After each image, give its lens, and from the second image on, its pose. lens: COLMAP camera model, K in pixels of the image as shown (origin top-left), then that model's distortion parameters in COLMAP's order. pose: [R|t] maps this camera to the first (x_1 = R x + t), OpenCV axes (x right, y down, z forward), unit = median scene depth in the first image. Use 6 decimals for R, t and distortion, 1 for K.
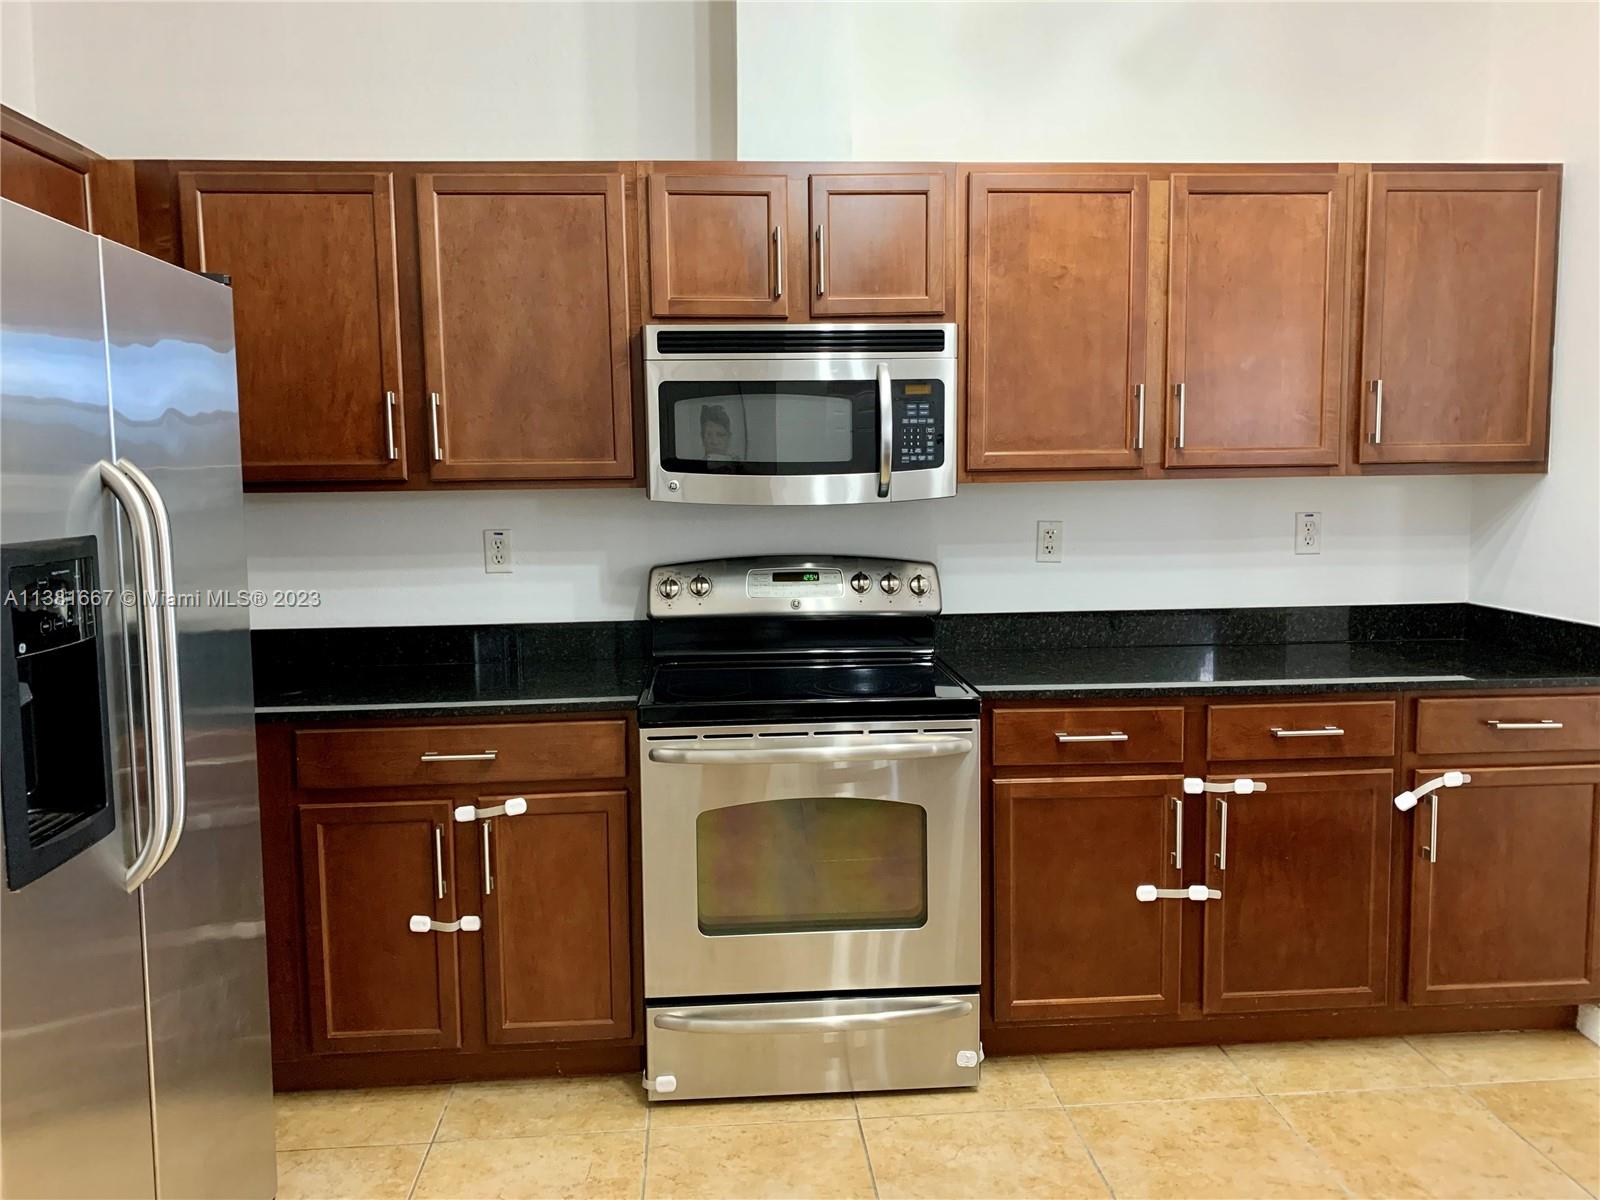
lens RADIAL K [[1218.8, 0, 798.2], [0, 1218.8, 599.1], [0, 0, 1]] dist [0.031967, -0.044970]
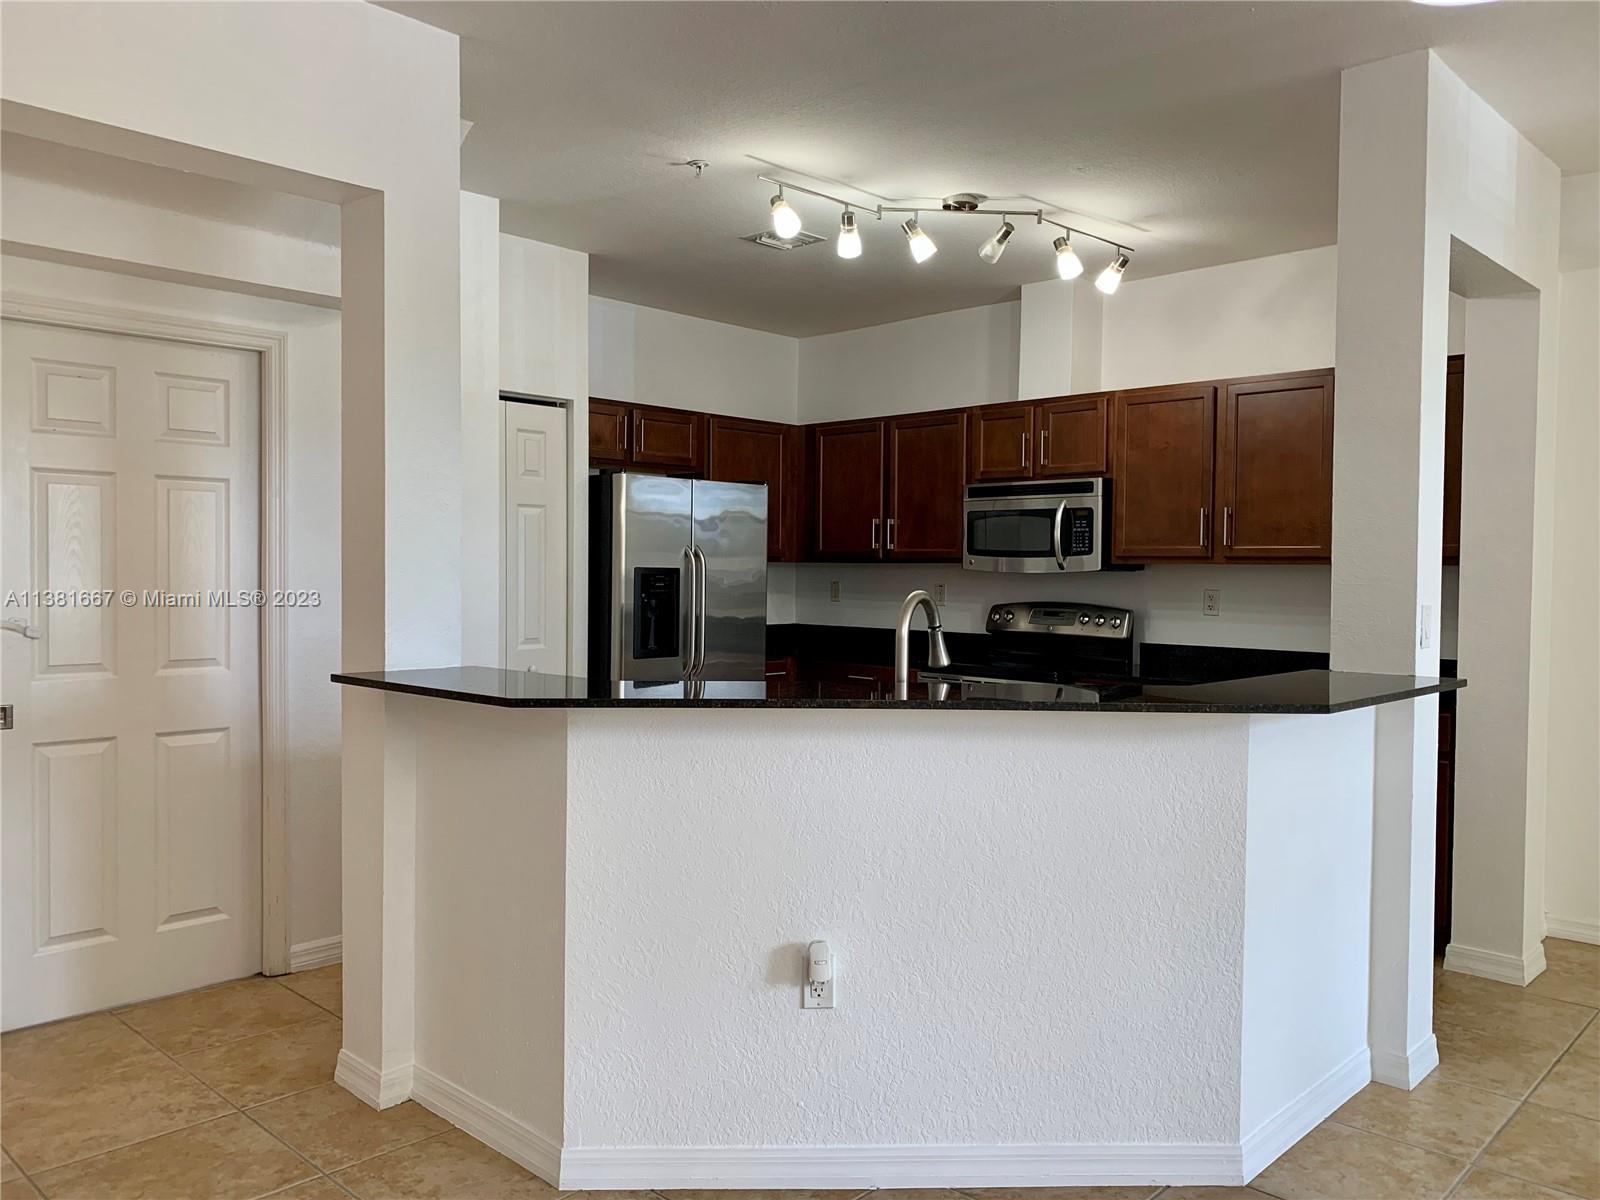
lens RADIAL K [[1218.8, 0, 802.6], [0, 1218.8, 594.4], [0, 0, 1]] dist [0.031967, -0.044970]
pose [[0.671060, 0.035674, -0.740544, 1.210346], [-0.101258, 0.993892, -0.043879, 0.077816], [0.734456, 0.104431, 0.670574, -0.558176]]
